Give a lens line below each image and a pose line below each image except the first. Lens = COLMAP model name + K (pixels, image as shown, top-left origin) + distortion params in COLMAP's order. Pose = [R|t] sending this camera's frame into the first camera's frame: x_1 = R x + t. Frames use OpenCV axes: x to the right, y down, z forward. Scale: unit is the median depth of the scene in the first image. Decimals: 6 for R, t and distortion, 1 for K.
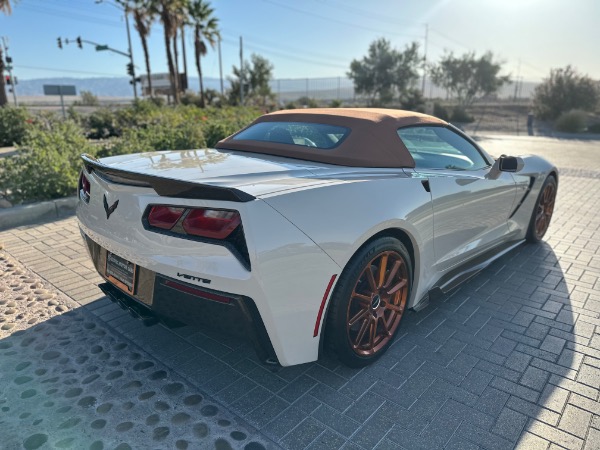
lens RADIAL K [[425.9, 0, 297.9], [0, 425.9, 221.8], [0, 0, 1]] dist [0.001057, -0.004133]
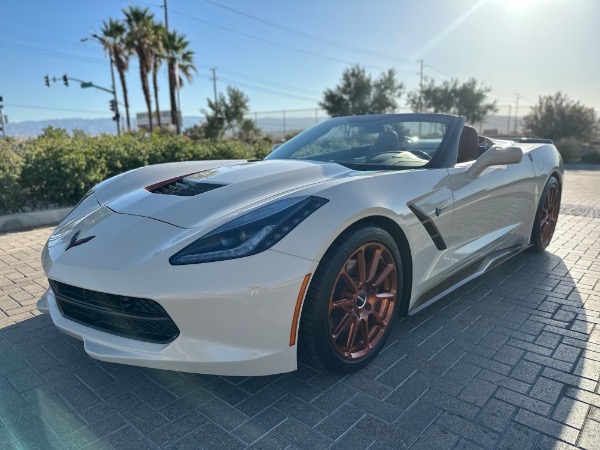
lens RADIAL K [[425.6, 0, 297.1], [0, 425.6, 228.1], [0, 0, 1]] dist [0.001514, -0.006303]
pose [[0.999915, -0.008790, -0.009609, 0.070401], [0.008125, 0.997710, -0.067147, -0.012798], [0.010177, 0.067063, 0.997697, 0.083377]]
